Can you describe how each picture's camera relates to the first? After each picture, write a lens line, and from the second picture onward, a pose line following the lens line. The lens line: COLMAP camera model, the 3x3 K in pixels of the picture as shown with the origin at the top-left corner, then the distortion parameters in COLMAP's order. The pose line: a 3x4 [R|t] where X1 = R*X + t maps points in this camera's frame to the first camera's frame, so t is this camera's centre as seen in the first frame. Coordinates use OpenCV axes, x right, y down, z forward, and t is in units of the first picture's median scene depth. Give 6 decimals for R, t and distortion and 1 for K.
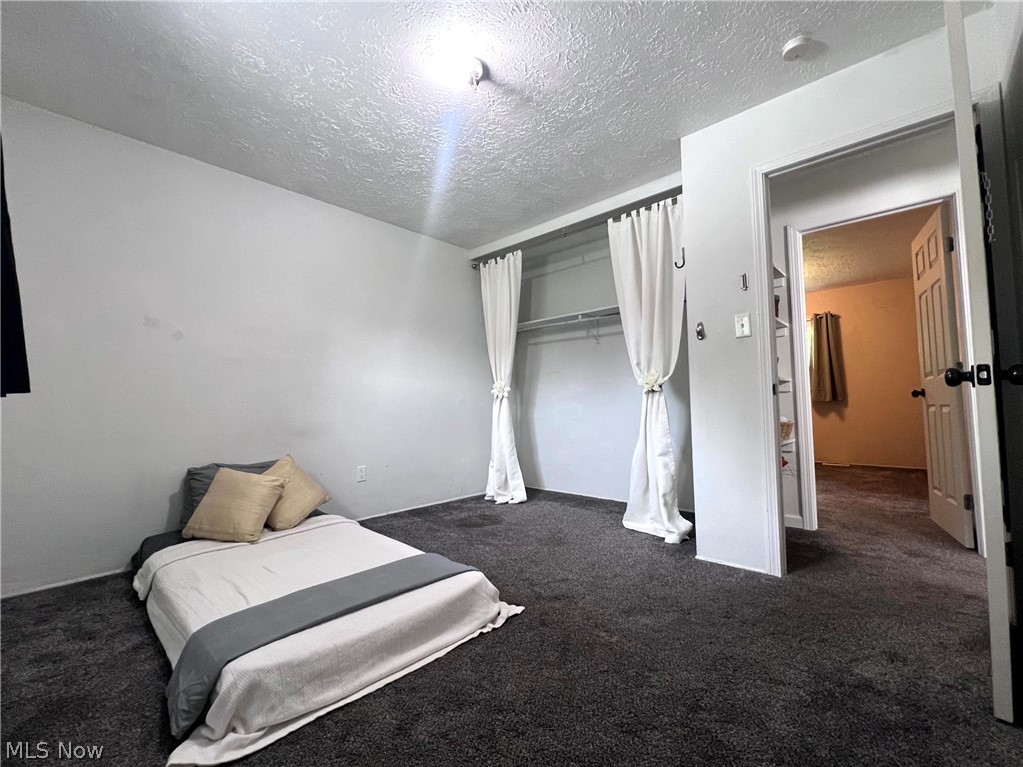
lens RADIAL K [[412.3, 0, 511.1], [0, 412.3, 385.4], [0, 0, 1]] dist [0.000959, -0.000537]
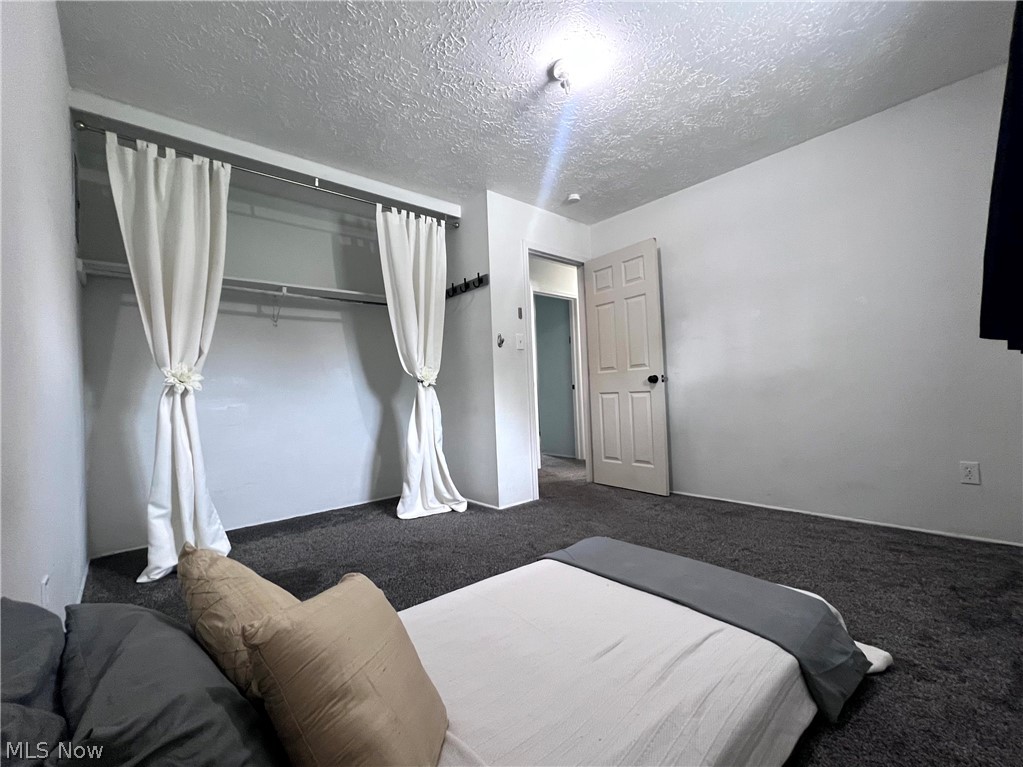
lens RADIAL K [[412.3, 0, 511.4], [0, 412.3, 383.4], [0, 0, 1]] dist [0.000959, -0.000537]
pose [[0.165344, 0.032281, 0.985707, -0.630908], [-0.010297, 0.999466, -0.031005, 0.037071], [-0.986182, -0.005023, 0.165589, 0.535472]]
